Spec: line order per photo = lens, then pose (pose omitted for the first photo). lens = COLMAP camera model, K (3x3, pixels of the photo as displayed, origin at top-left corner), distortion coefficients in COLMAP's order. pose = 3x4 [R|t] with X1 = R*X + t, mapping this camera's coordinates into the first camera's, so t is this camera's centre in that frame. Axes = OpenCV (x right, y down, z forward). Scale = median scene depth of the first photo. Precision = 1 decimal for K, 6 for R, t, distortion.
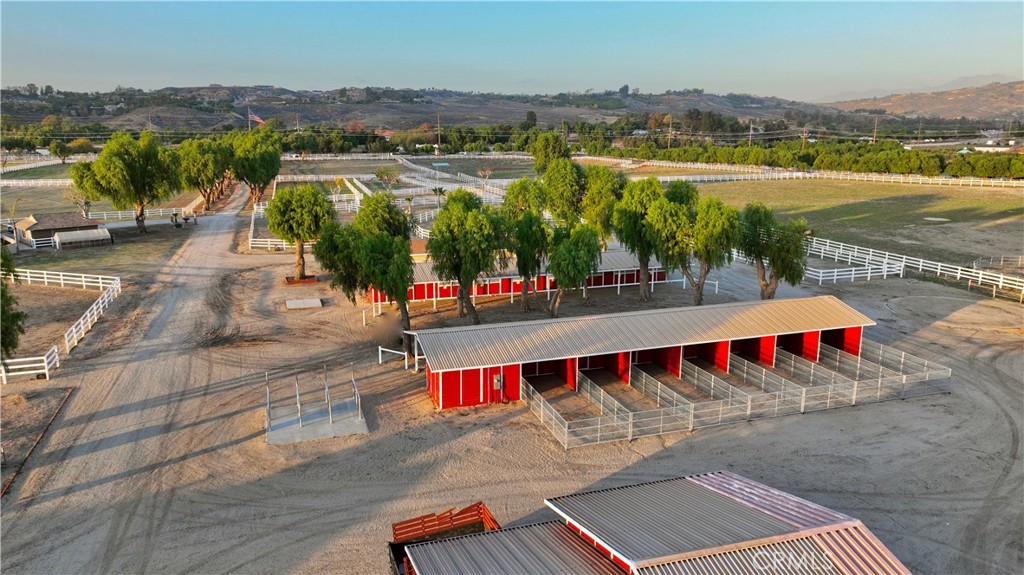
lens RADIAL K [[734.9, 0, 517.6], [0, 734.9, 287.1], [0, 0, 1]] dist [0.002937, 0.009814]
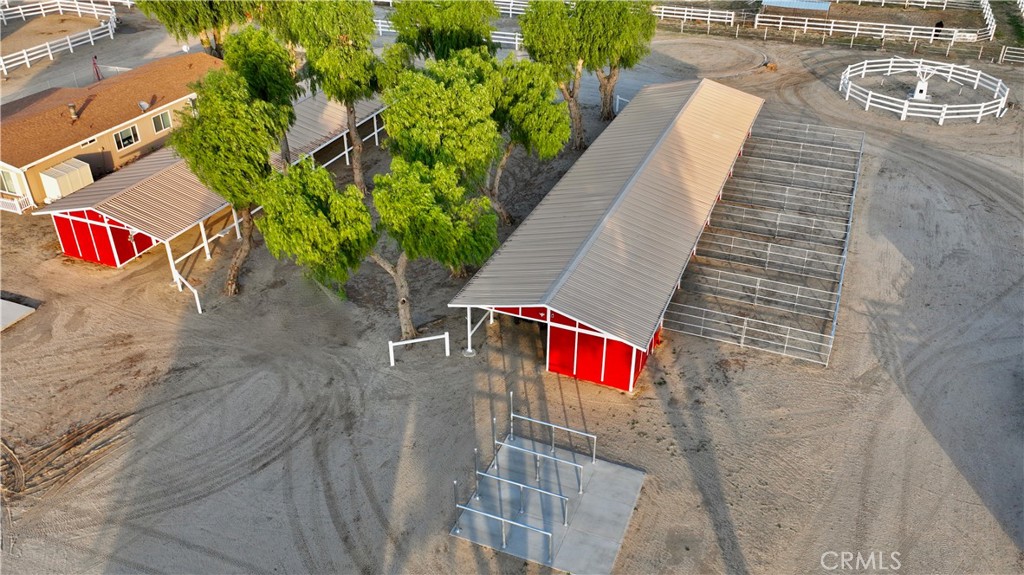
lens RADIAL K [[852.3, 0, 512.0], [0, 852.3, 287.5], [0, 0, 1]] dist [-0.002821, -0.000008]
pose [[0.659625, -0.389837, 0.642591, -0.094251], [0.166153, 0.909450, 0.381174, -0.035770], [-0.733000, -0.144663, 0.664668, 0.079413]]
